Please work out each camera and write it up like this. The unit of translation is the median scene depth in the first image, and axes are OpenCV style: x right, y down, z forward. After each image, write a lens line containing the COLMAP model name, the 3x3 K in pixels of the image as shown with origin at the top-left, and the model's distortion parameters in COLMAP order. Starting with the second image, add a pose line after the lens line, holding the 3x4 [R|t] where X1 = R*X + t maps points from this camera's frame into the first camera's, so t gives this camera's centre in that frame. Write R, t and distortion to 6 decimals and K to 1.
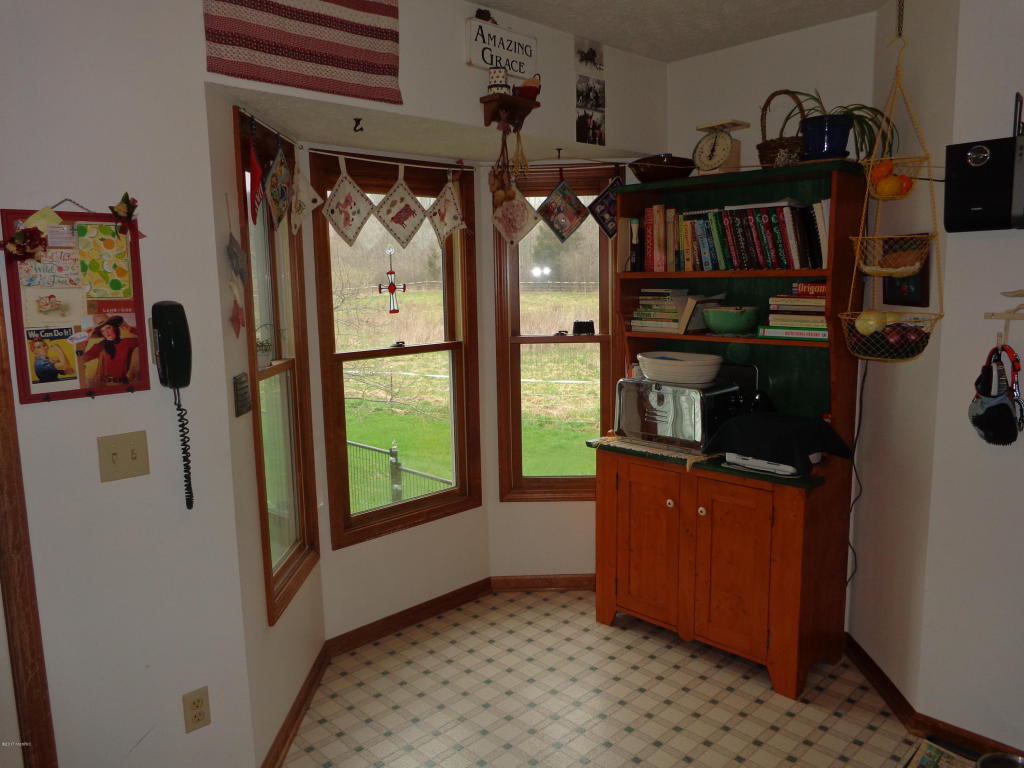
lens RADIAL K [[758.9, 0, 515.5], [0, 758.9, 384.1], [0, 0, 1]] dist [-0.009569, -0.002783]
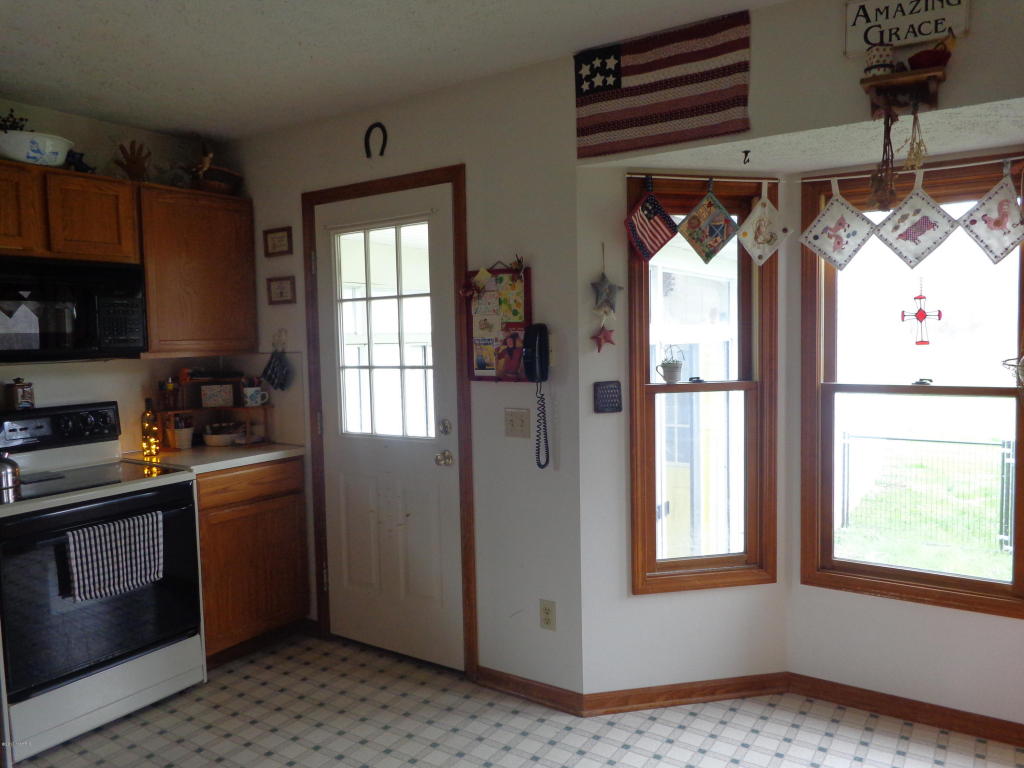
lens RADIAL K [[758.9, 0, 515.2], [0, 758.9, 386.5], [0, 0, 1]] dist [-0.009569, -0.002783]
pose [[0.200095, 0.083673, -0.976197, 0.648159], [-0.124678, 0.990421, 0.059337, -0.045845], [0.971811, 0.109837, 0.208610, 0.434126]]
